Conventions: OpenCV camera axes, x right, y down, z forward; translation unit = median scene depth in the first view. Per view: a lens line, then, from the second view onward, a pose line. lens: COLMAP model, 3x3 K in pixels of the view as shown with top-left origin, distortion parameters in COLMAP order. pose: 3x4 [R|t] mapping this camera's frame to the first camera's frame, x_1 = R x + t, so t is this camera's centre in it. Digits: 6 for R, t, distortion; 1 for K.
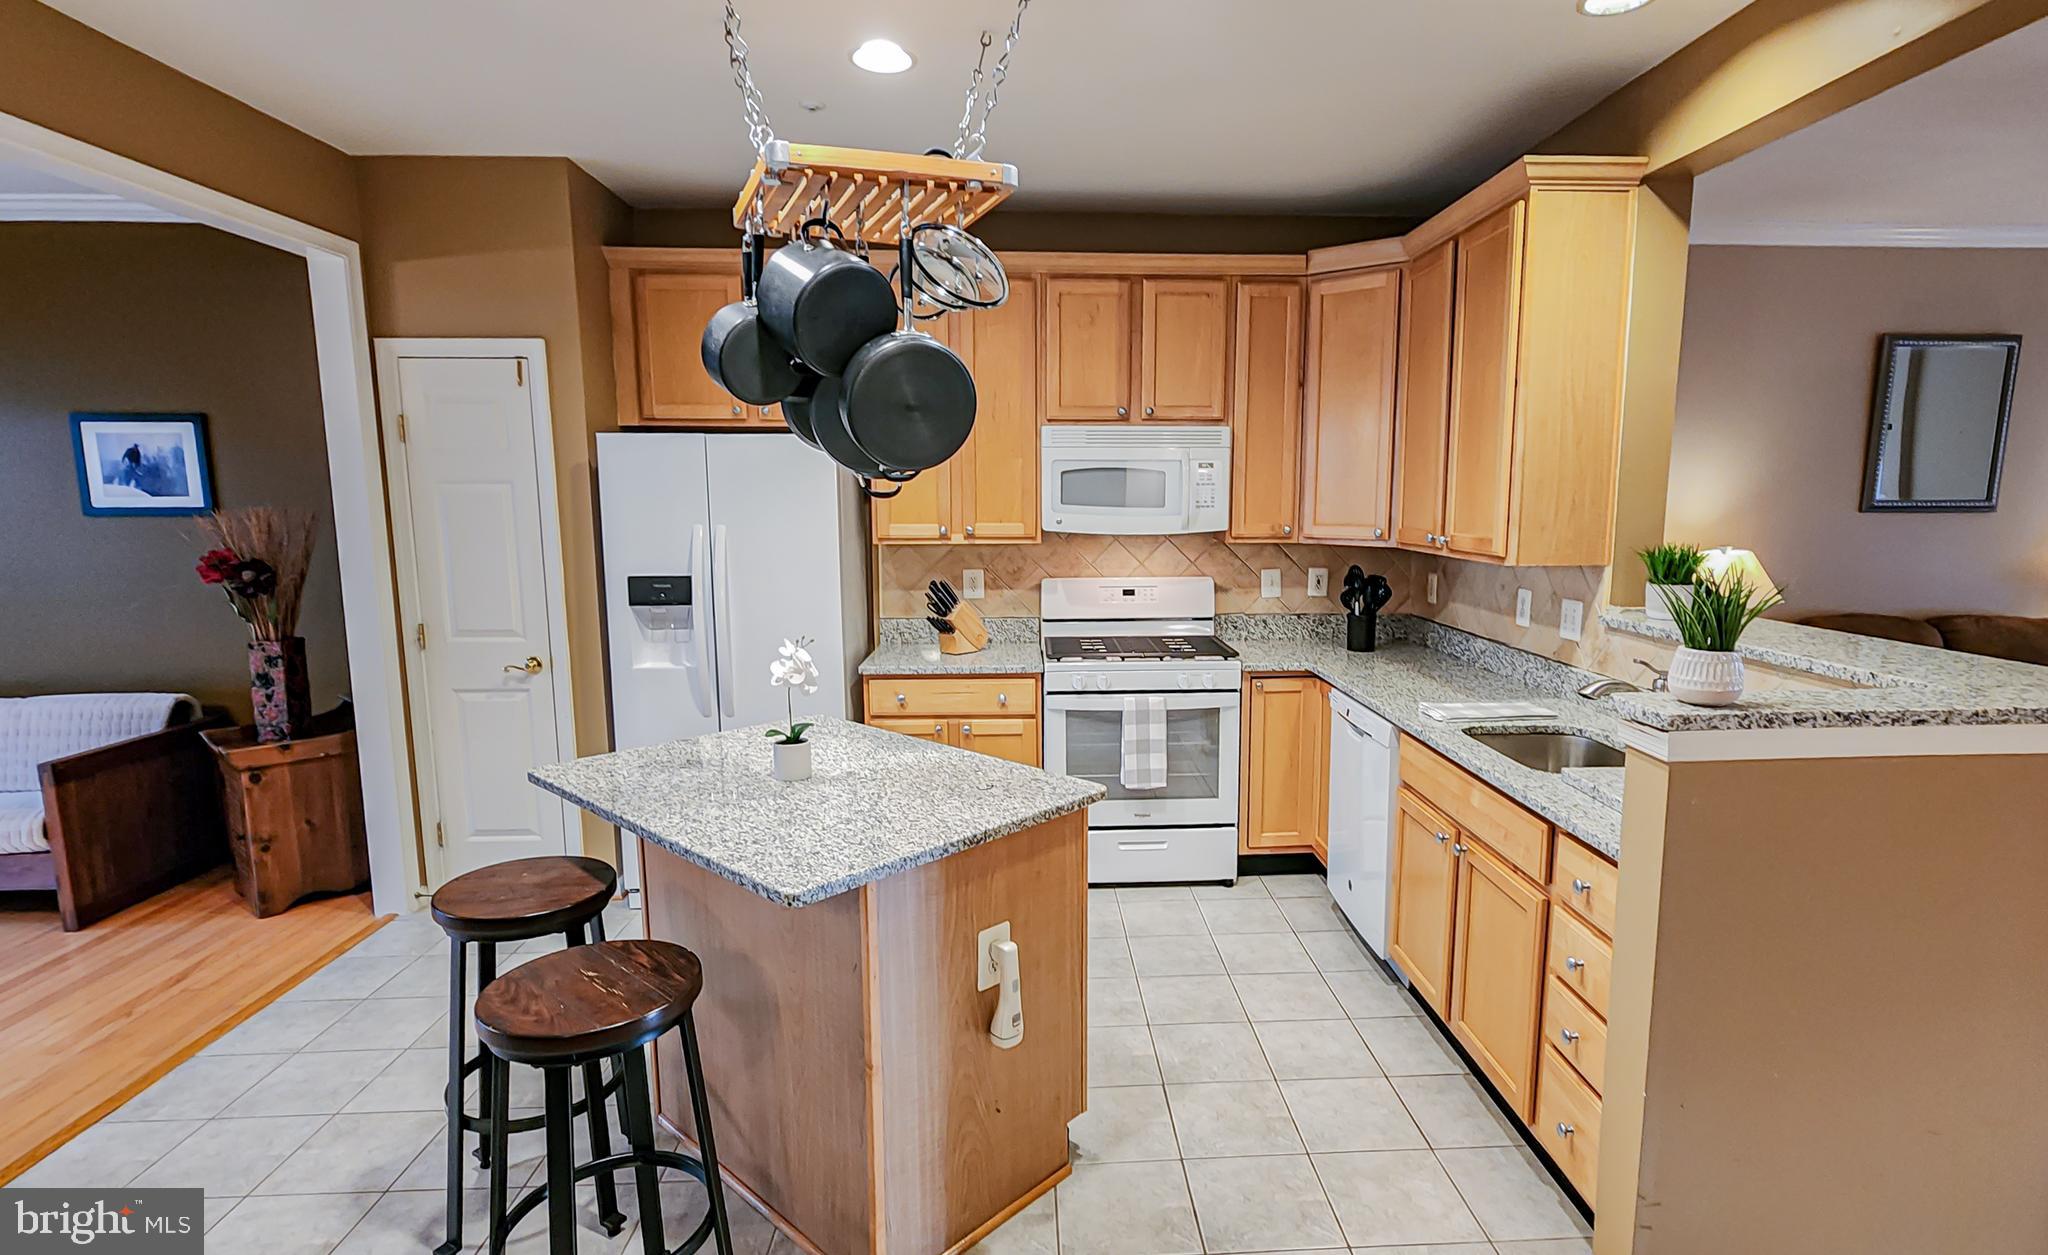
lens RADIAL K [[970.3, 0, 1093.4], [0, 970.3, 630.0], [0, 0, 1]] dist [-0.003011, 0.000442]
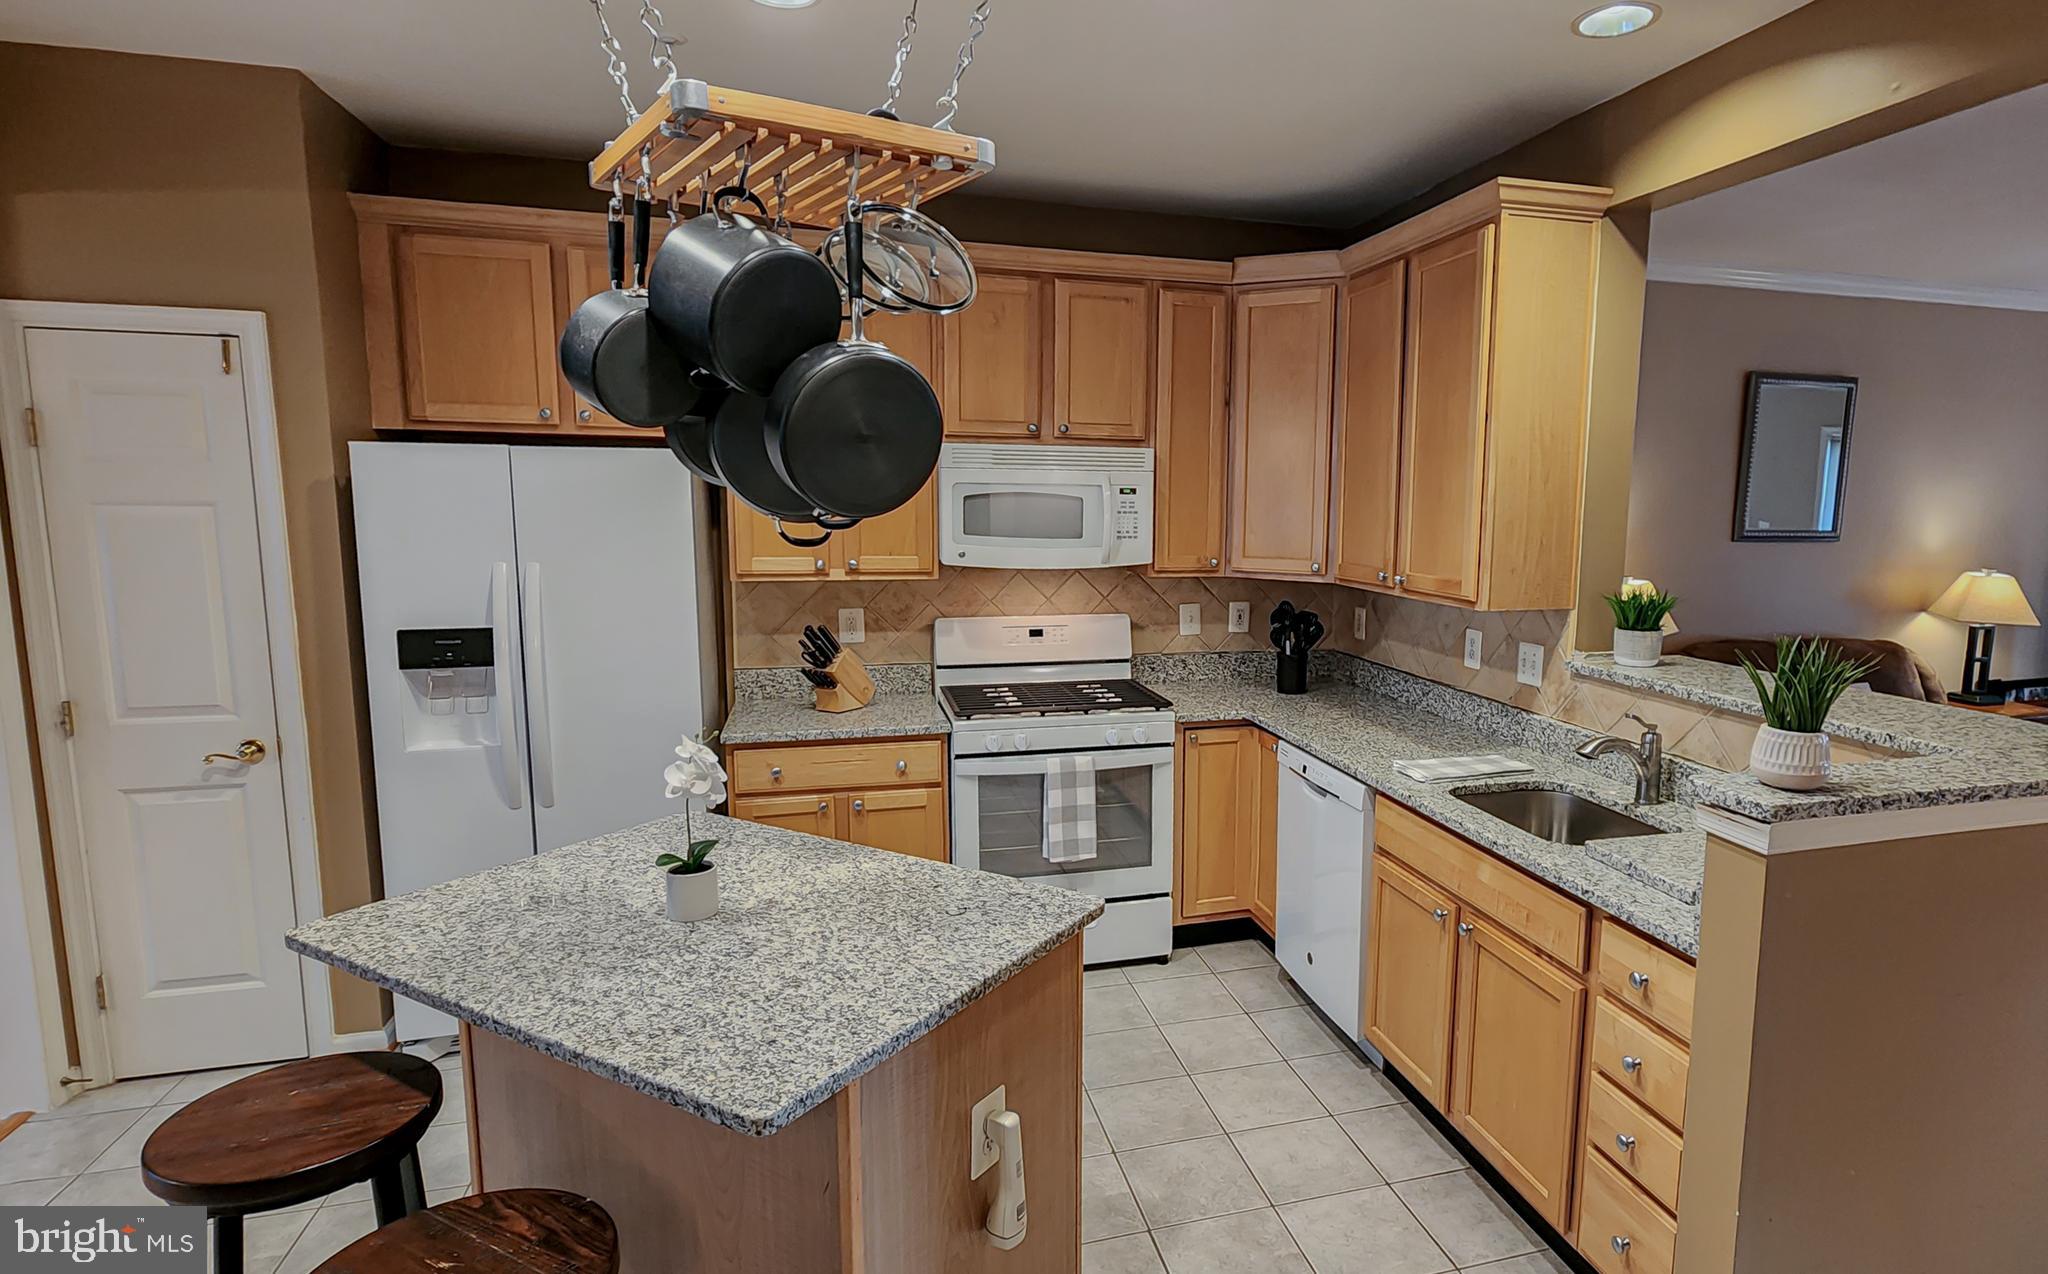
lens RADIAL K [[1034.4, 0, 1154.5], [0, 1034.4, 636.6], [0, 0, 1]] dist [0.001971, -0.001949]
pose [[0.973970, -0.017849, 0.225974, -0.089876], [0.019366, 0.999802, -0.004502, -0.036651], [-0.225849, 0.008761, 0.974123, 0.081985]]
